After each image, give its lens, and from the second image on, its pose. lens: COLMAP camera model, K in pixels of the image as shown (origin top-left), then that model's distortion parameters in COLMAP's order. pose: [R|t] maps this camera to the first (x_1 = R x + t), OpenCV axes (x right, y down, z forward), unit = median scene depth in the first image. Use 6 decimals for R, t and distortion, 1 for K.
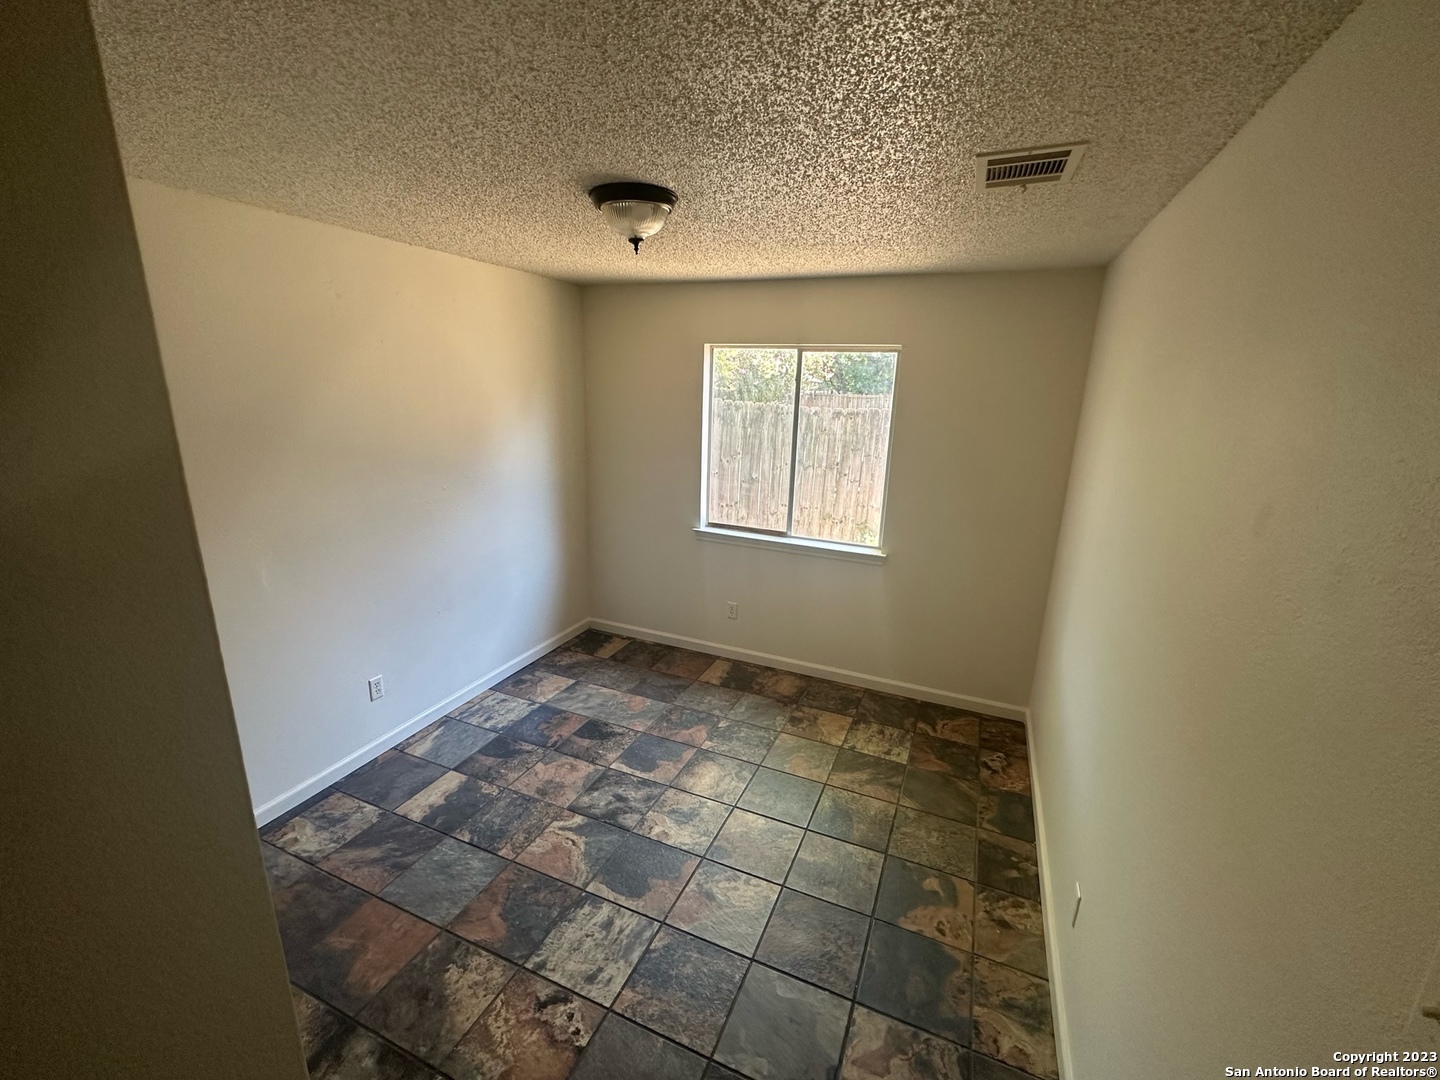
lens RADIAL K [[582.7, 0, 720.0], [0, 582.7, 540.0], [0, 0, 1]] dist [-0.000477, -0.000047]
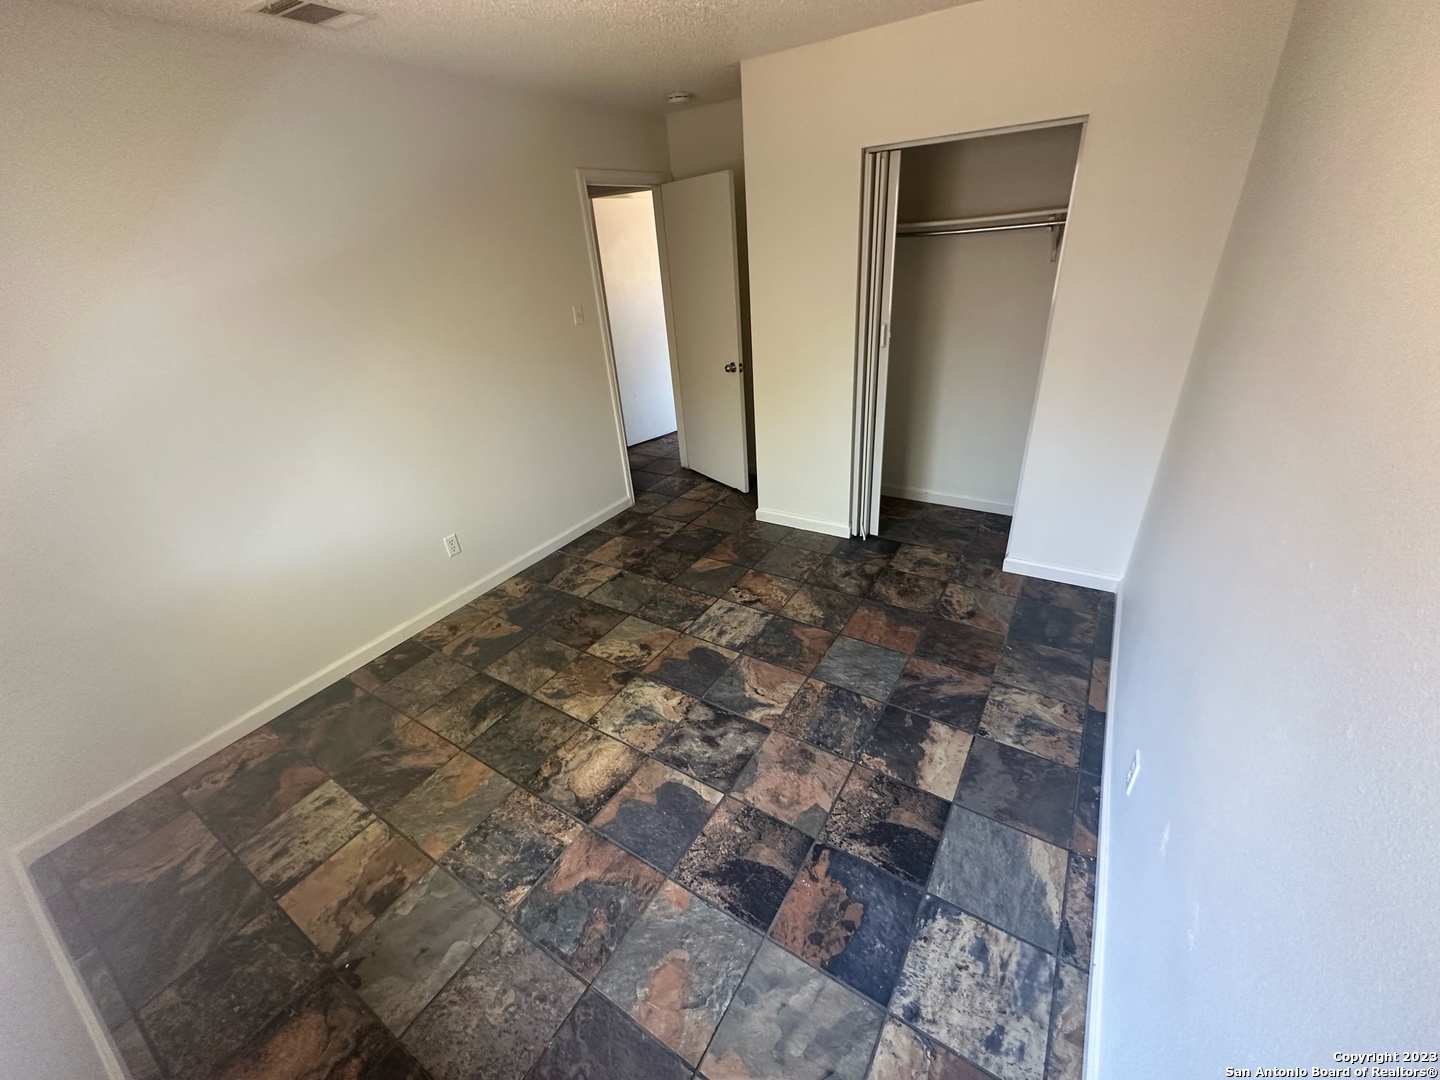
lens RADIAL K [[582.7, 0, 720.0], [0, 582.7, 540.0], [0, 0, 1]] dist [-0.000477, -0.000047]
pose [[-0.984949, -0.039710, 0.168221, -0.321241], [0.086598, 0.728914, 0.679107, -0.340982], [-0.149586, 0.683453, -0.714504, 1.429281]]
